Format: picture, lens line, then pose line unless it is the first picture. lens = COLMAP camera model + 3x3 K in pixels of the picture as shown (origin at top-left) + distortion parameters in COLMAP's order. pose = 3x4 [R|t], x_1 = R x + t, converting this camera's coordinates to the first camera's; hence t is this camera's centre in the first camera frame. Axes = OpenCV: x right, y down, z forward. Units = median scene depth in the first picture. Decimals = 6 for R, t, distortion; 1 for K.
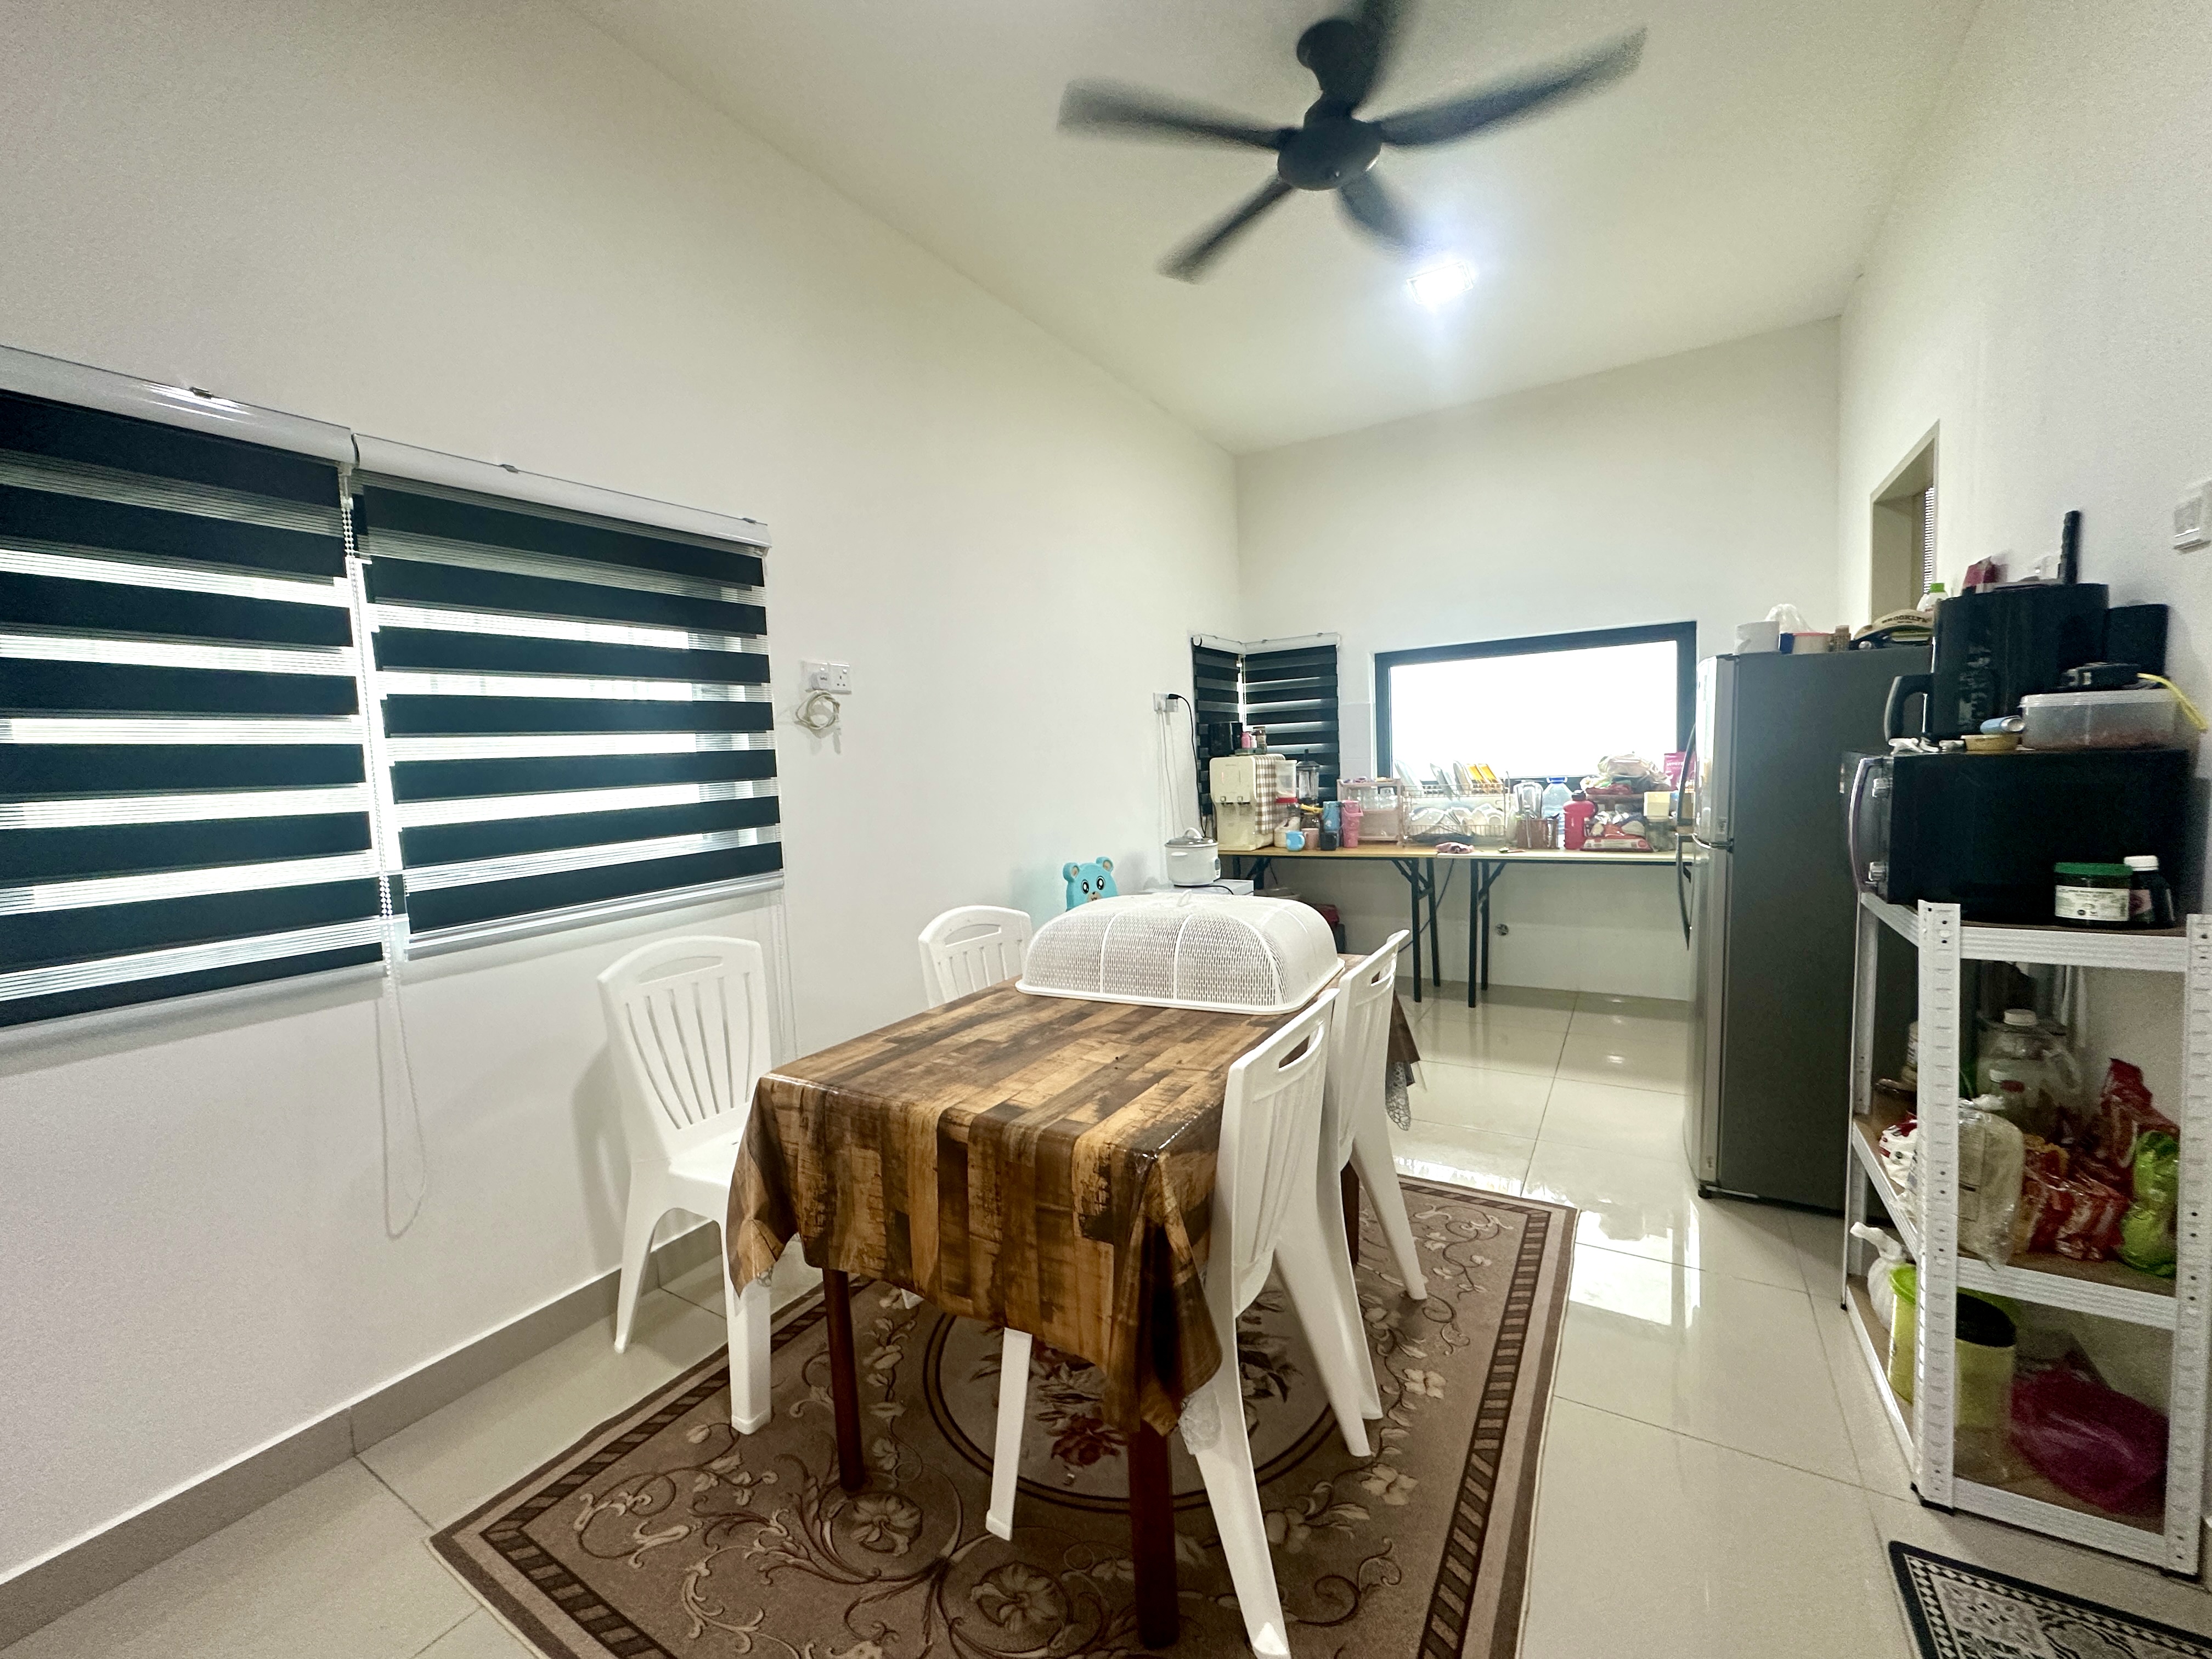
lens RADIAL K [[880.5, 0, 1108.9], [0, 880.5, 833.6], [0, 0, 1]] dist [-0.005990, 0.001259]
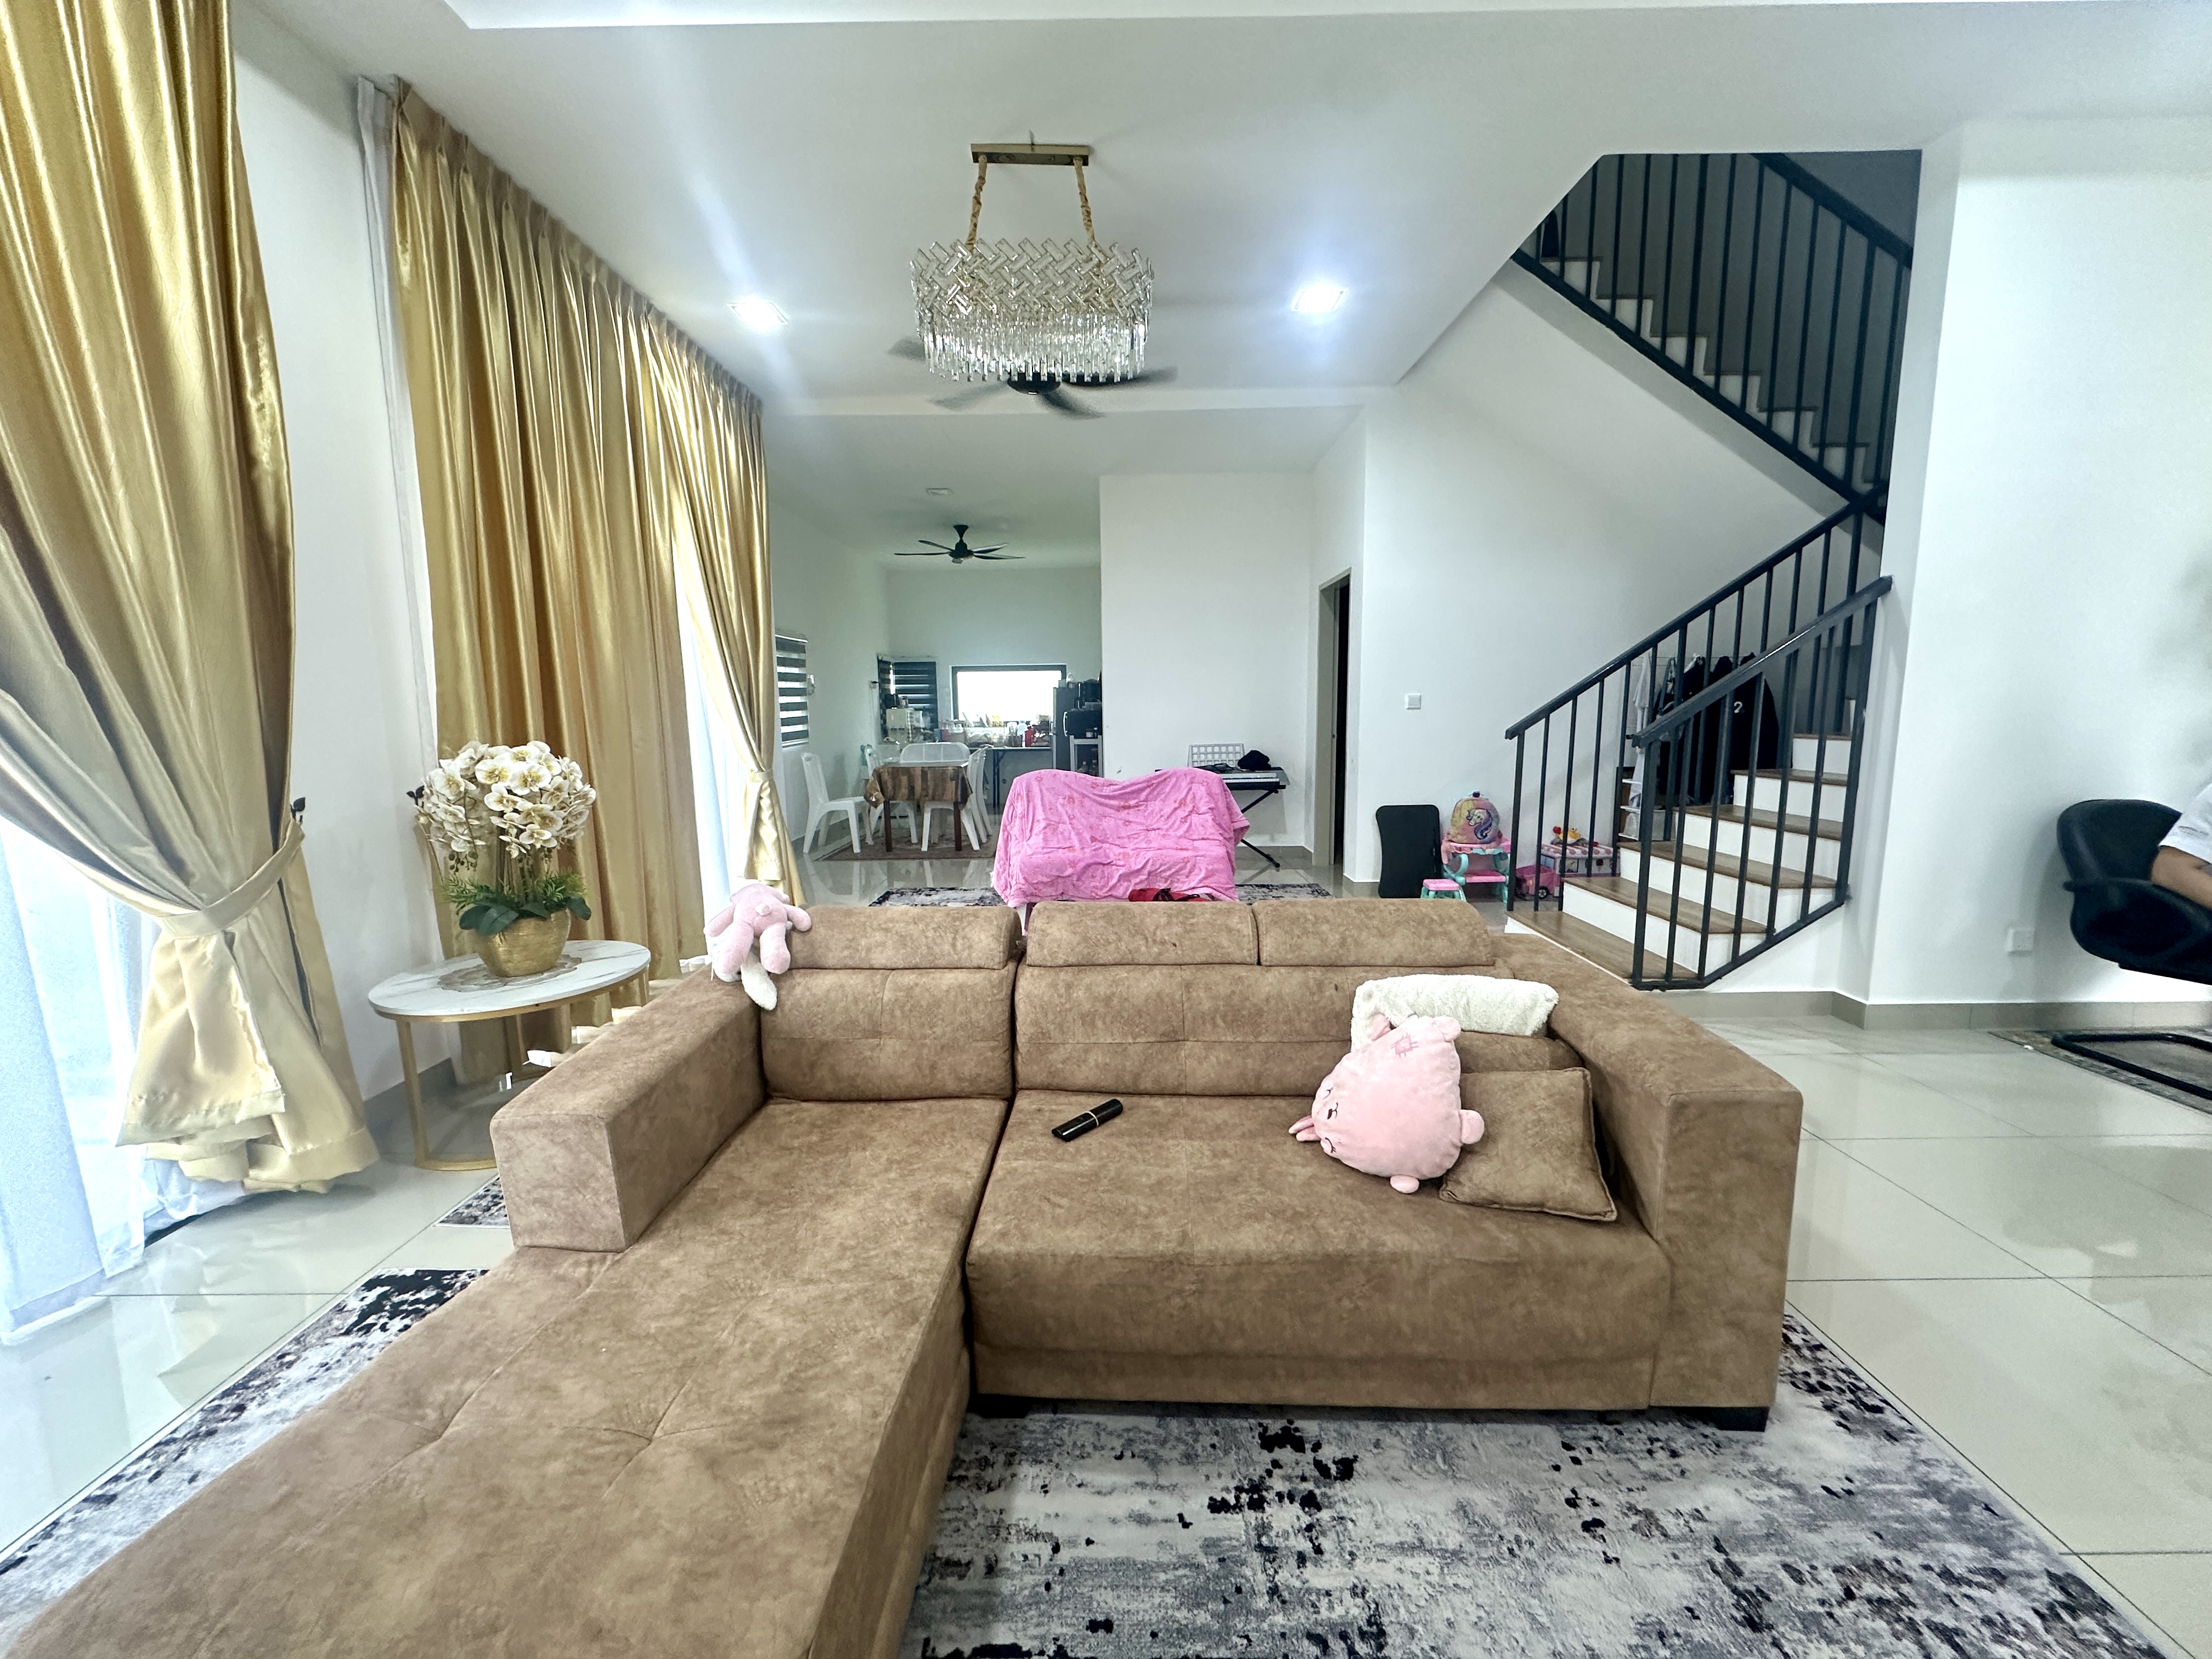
lens RADIAL K [[880.5, 0, 1107.9], [0, 880.5, 828.5], [0, 0, 1]] dist [-0.005990, 0.001259]
pose [[0.854129, -0.038550, 0.518631, -1.627808], [0.016755, 0.998771, 0.046645, 0.351909], [-0.519791, -0.031151, 0.853725, -3.484749]]
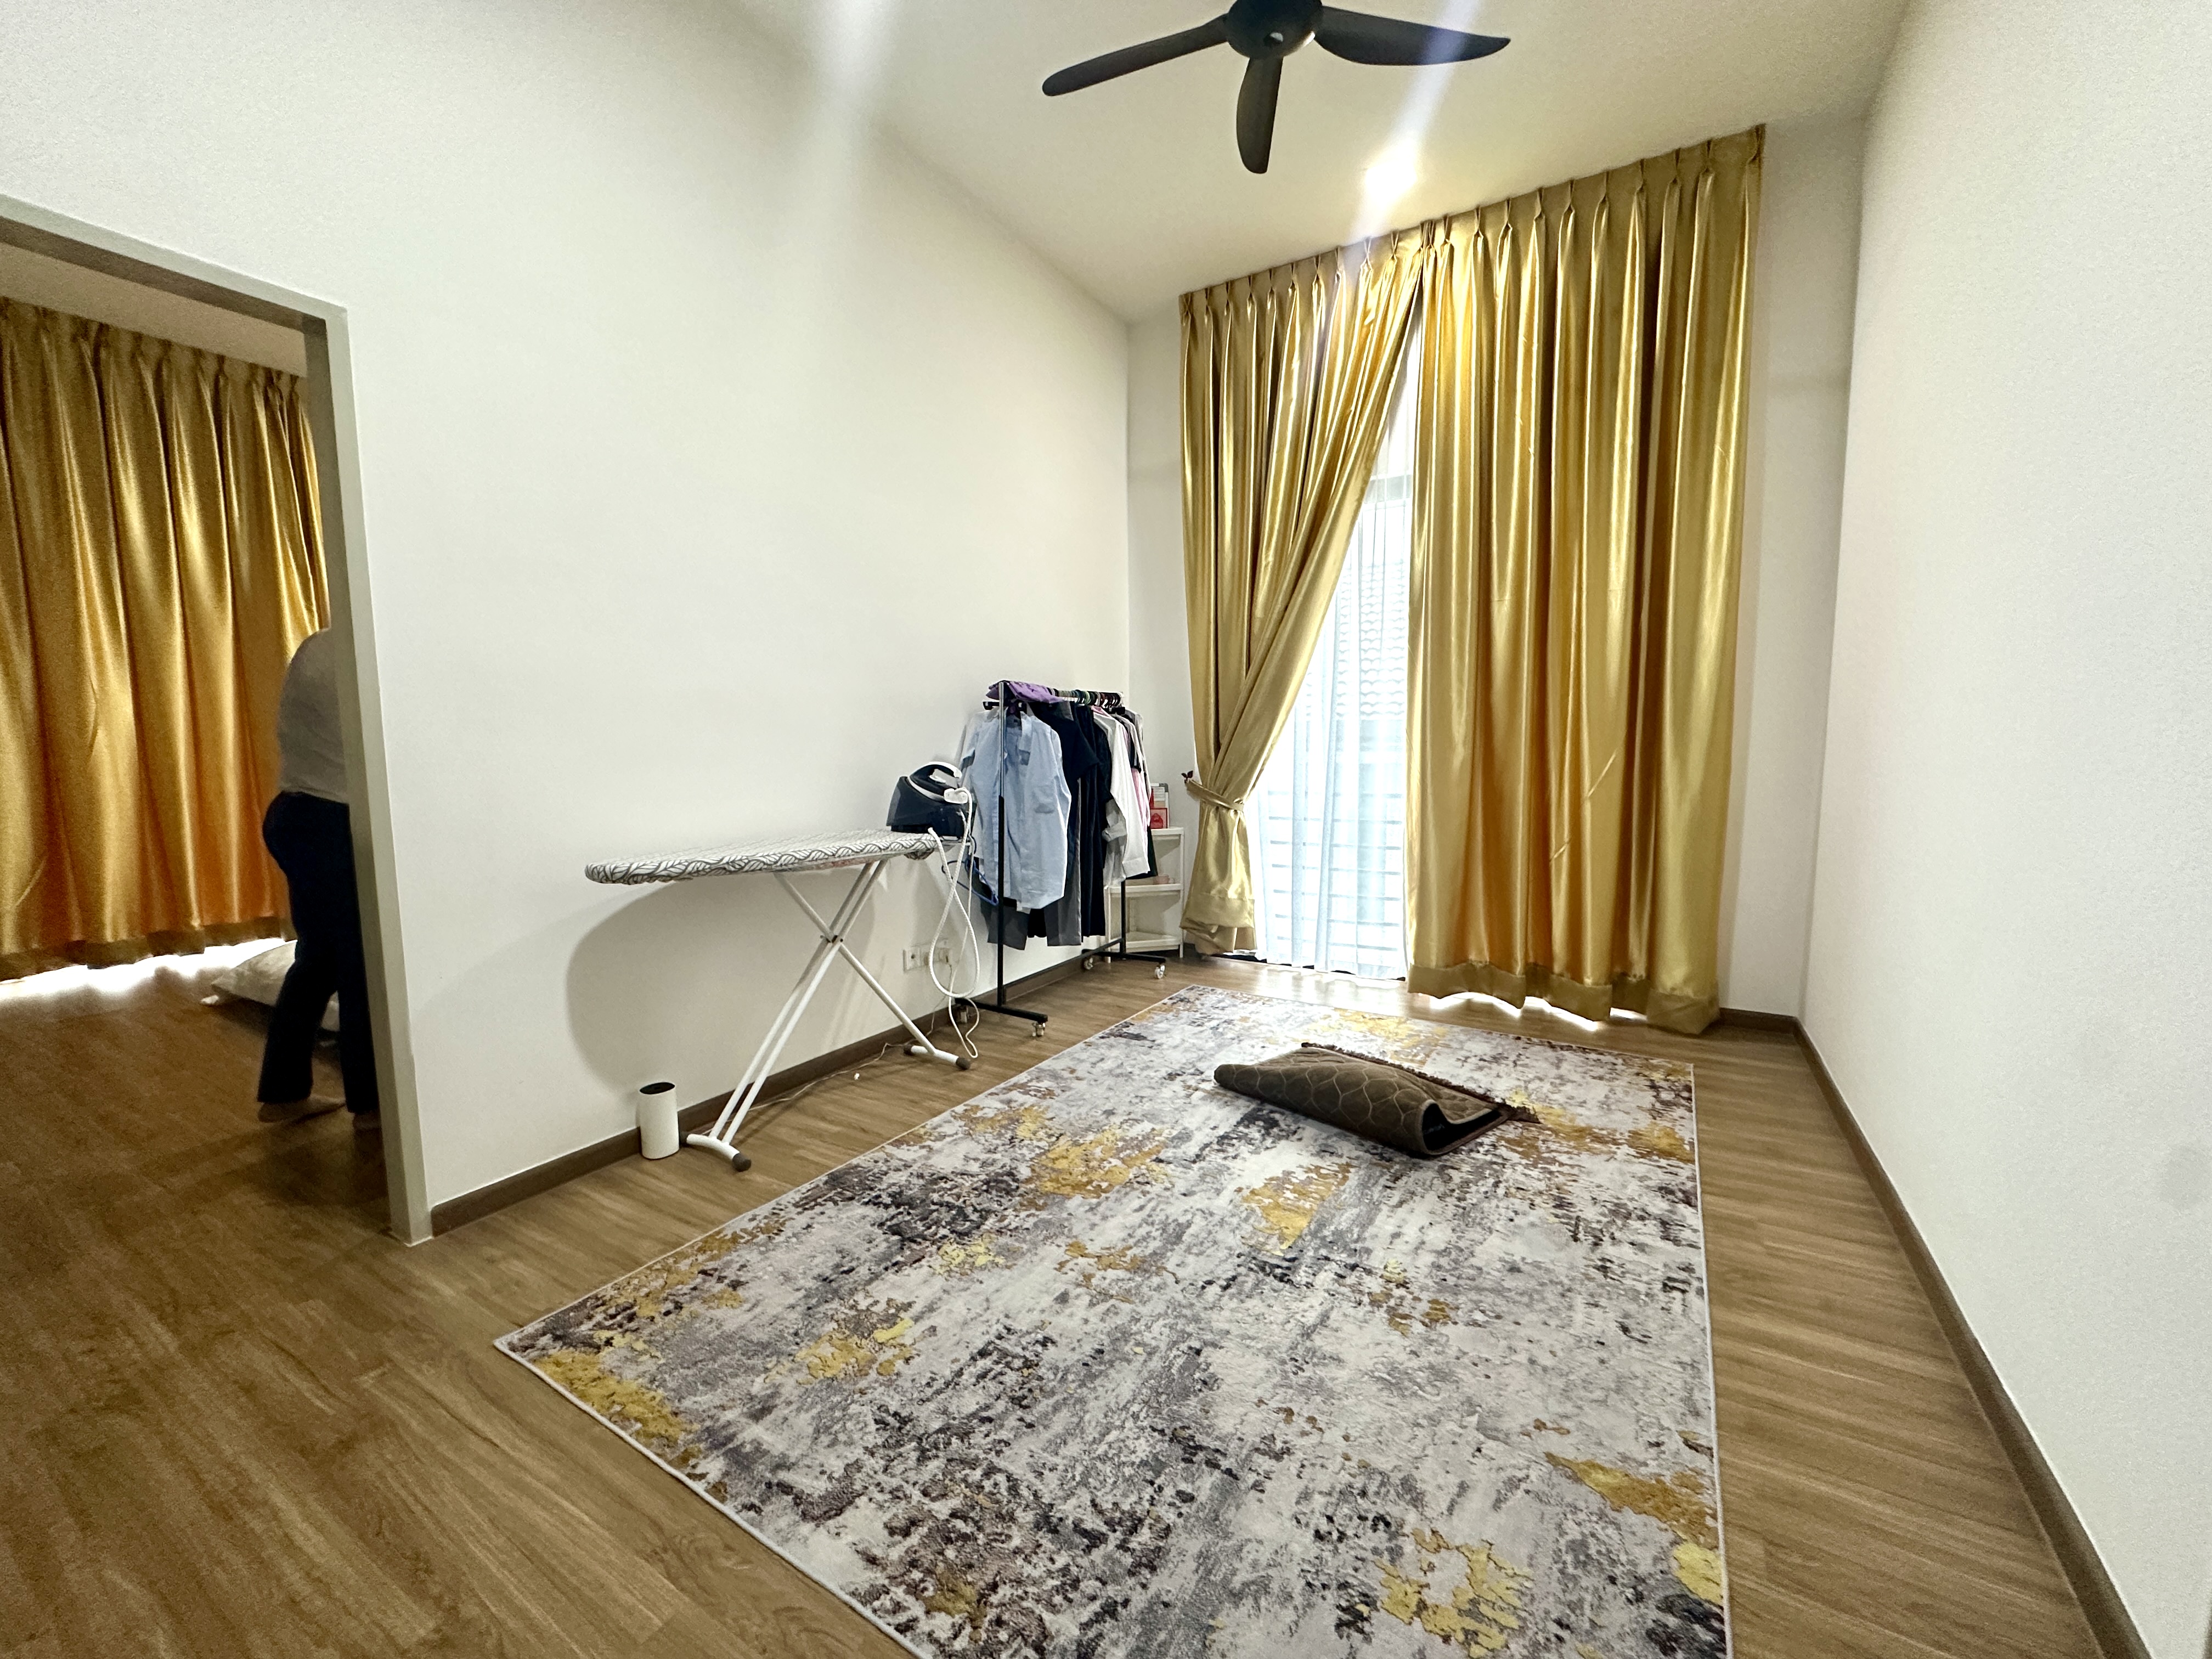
lens RADIAL K [[880.5, 0, 1109.7], [0, 880.5, 839.8], [0, 0, 1]] dist [-0.005990, 0.001259]
pose [[-0.008035, 0.152953, -0.988201, -0.109960], [-0.067677, 0.985884, 0.153144, 0.300701], [0.997675, 0.068109, 0.002430, -3.295406]]
